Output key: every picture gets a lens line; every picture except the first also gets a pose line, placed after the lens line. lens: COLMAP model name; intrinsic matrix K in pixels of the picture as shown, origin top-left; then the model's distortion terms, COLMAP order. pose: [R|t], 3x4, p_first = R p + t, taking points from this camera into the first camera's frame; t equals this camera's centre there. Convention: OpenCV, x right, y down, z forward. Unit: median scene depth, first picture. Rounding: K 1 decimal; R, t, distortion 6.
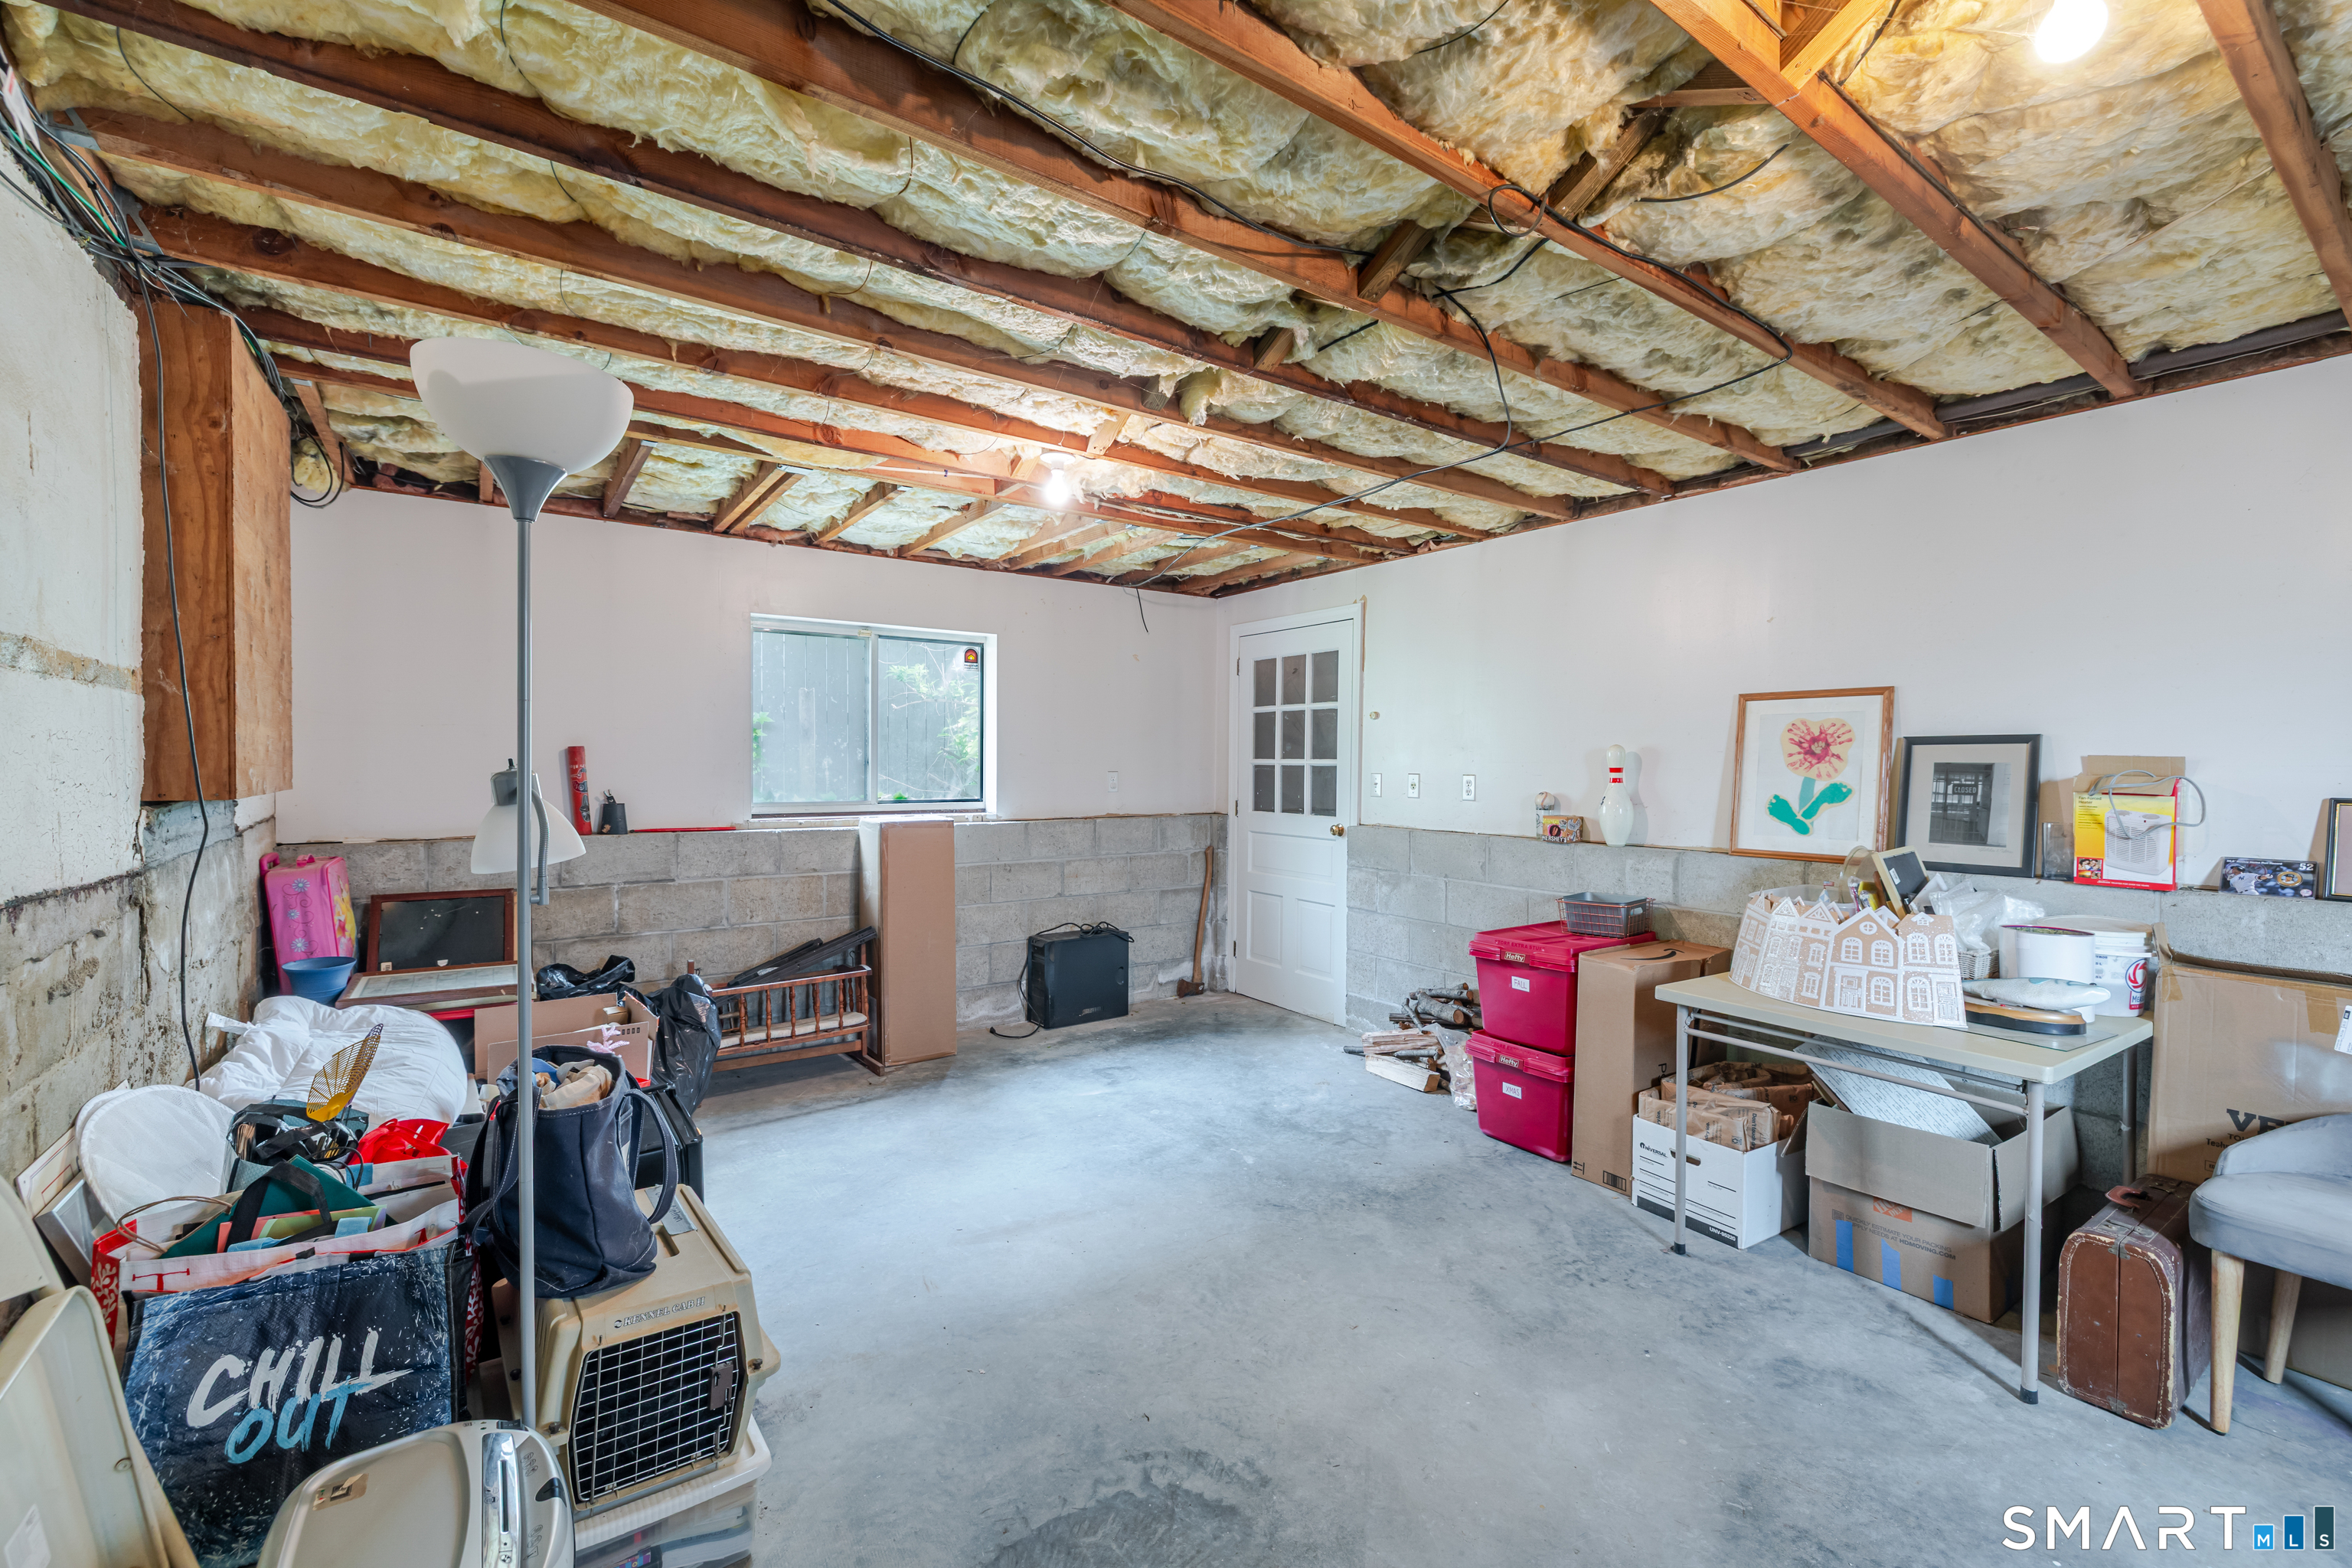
lens RADIAL K [[977.2, 0, 1176.0], [0, 977.2, 784.0], [0, 0, 1]] dist [-0.000093, -0.000535]
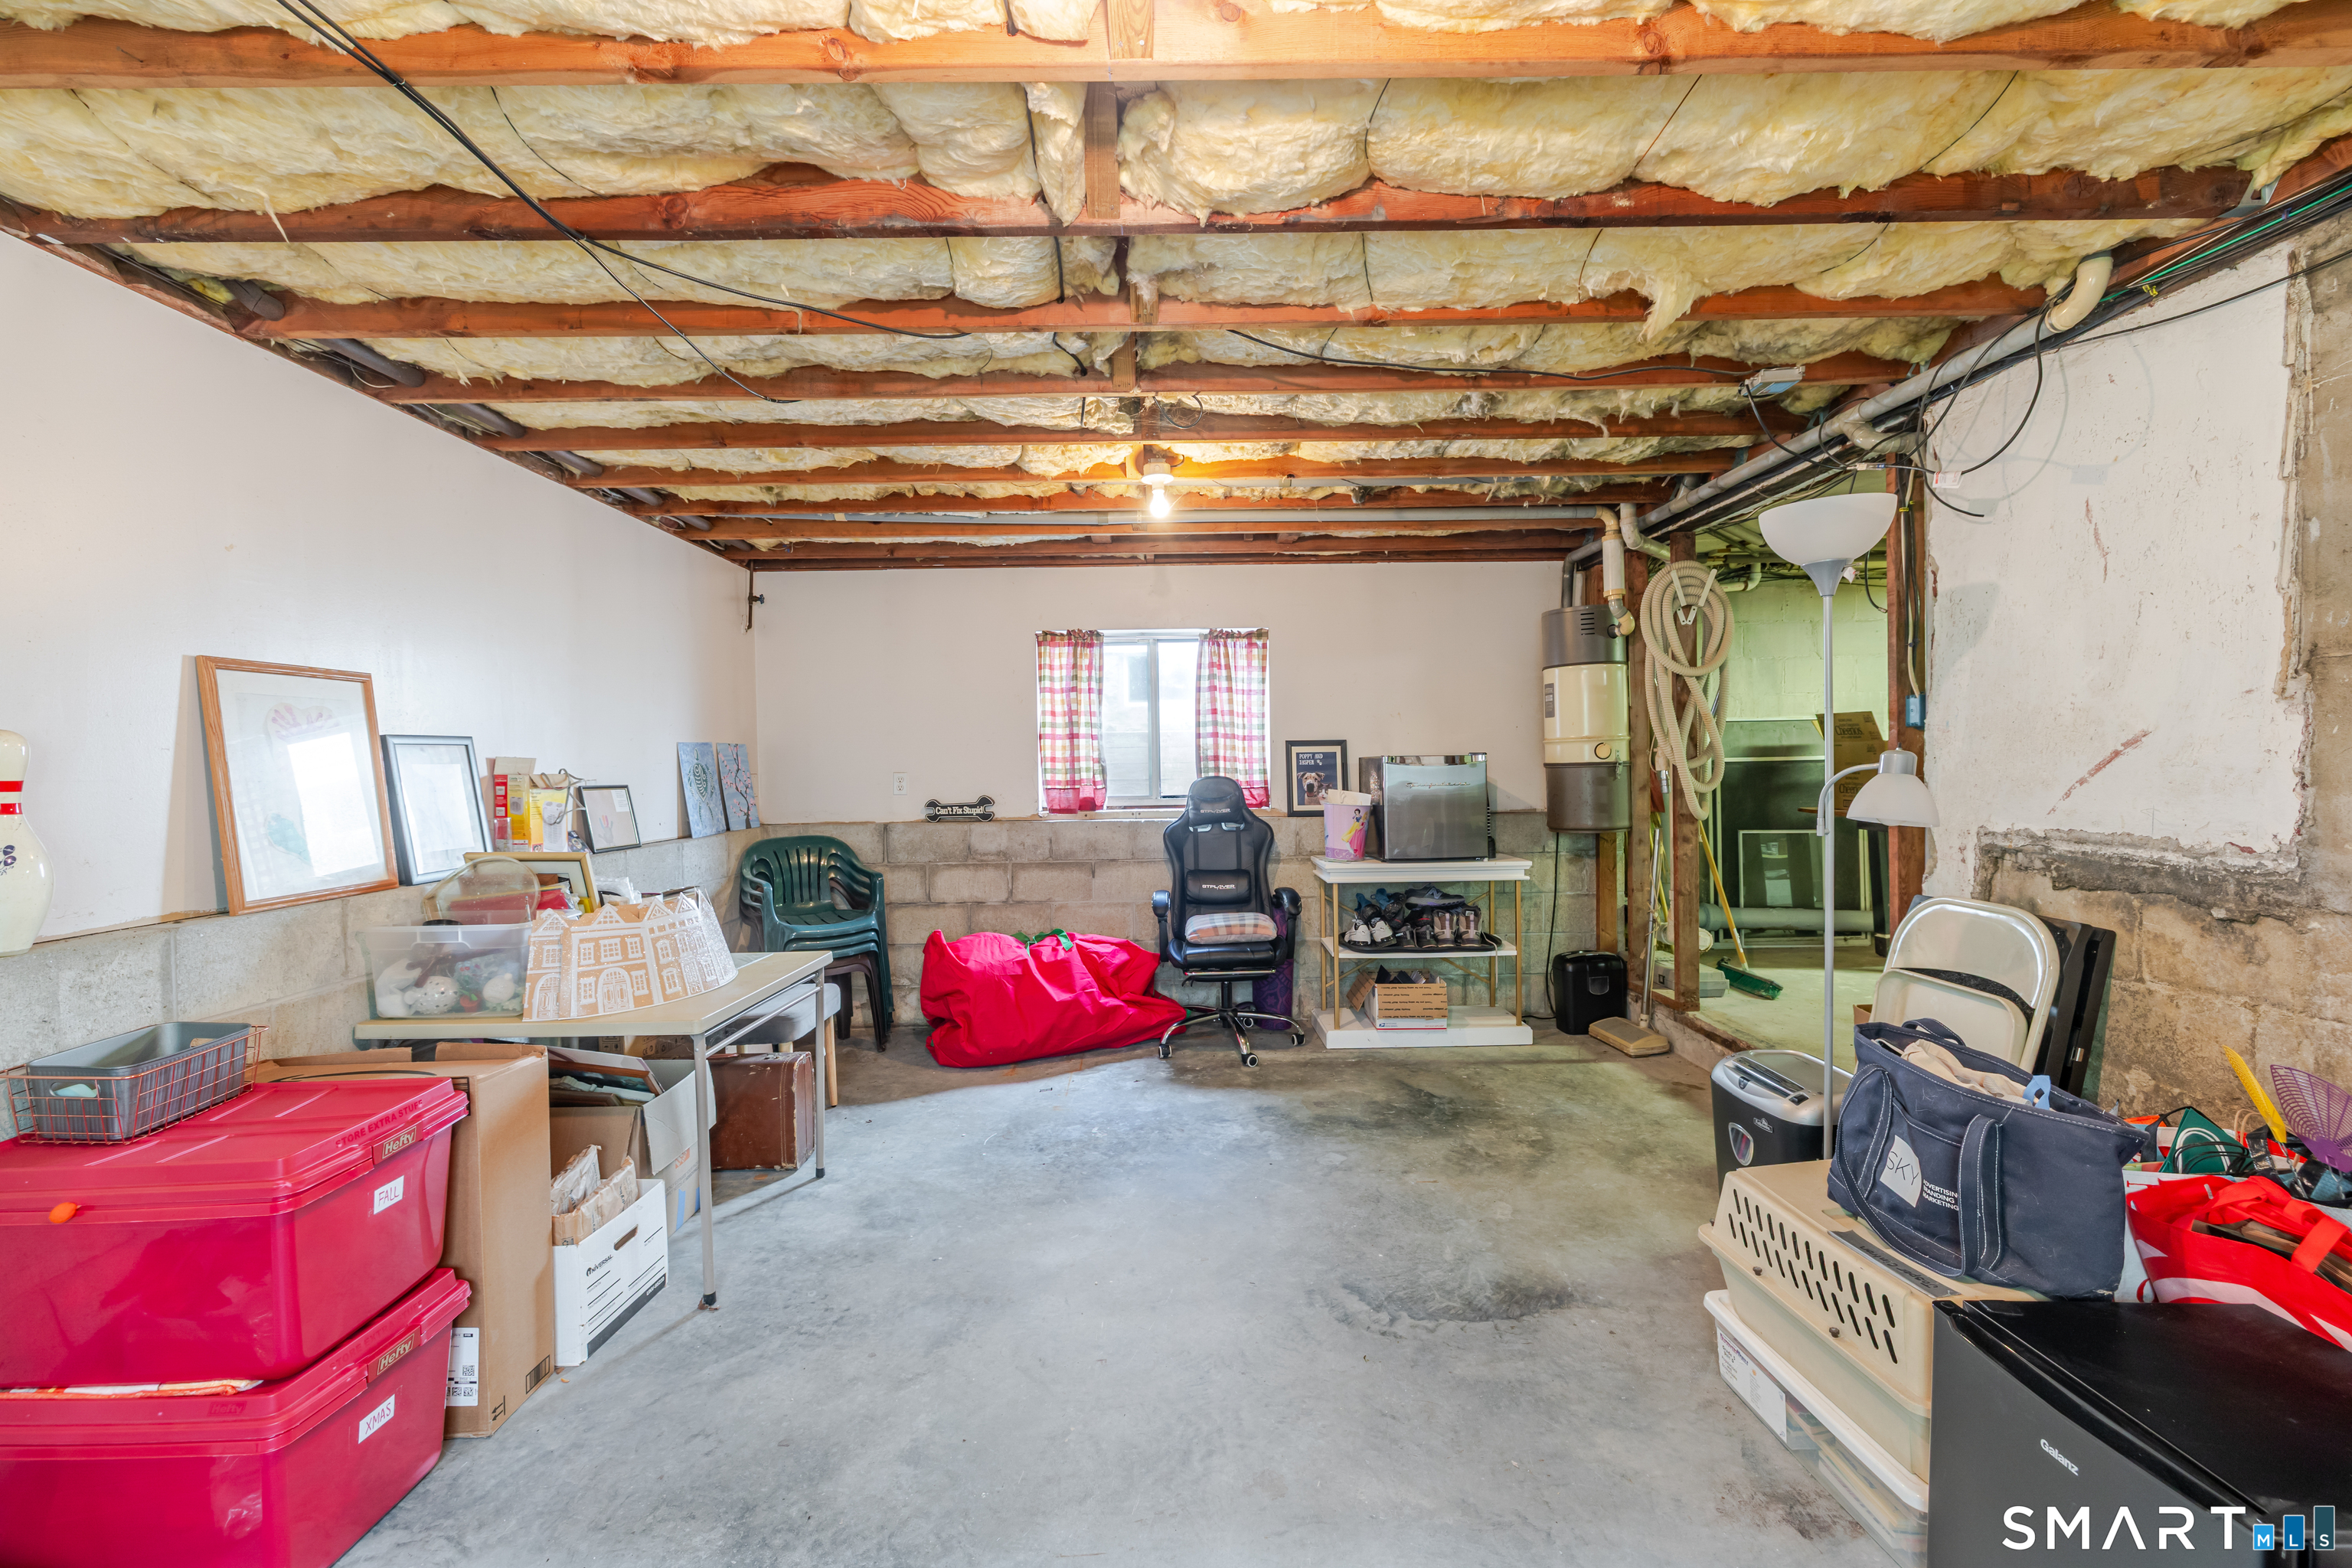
lens RADIAL K [[977.2, 0, 1176.0], [0, 977.2, 784.0], [0, 0, 1]] dist [-0.000093, -0.000535]
pose [[-0.822613, -0.008305, 0.568541, -0.481543], [0.022586, 0.998627, 0.047268, -0.043617], [-0.568153, 0.051724, -0.821296, 2.035359]]
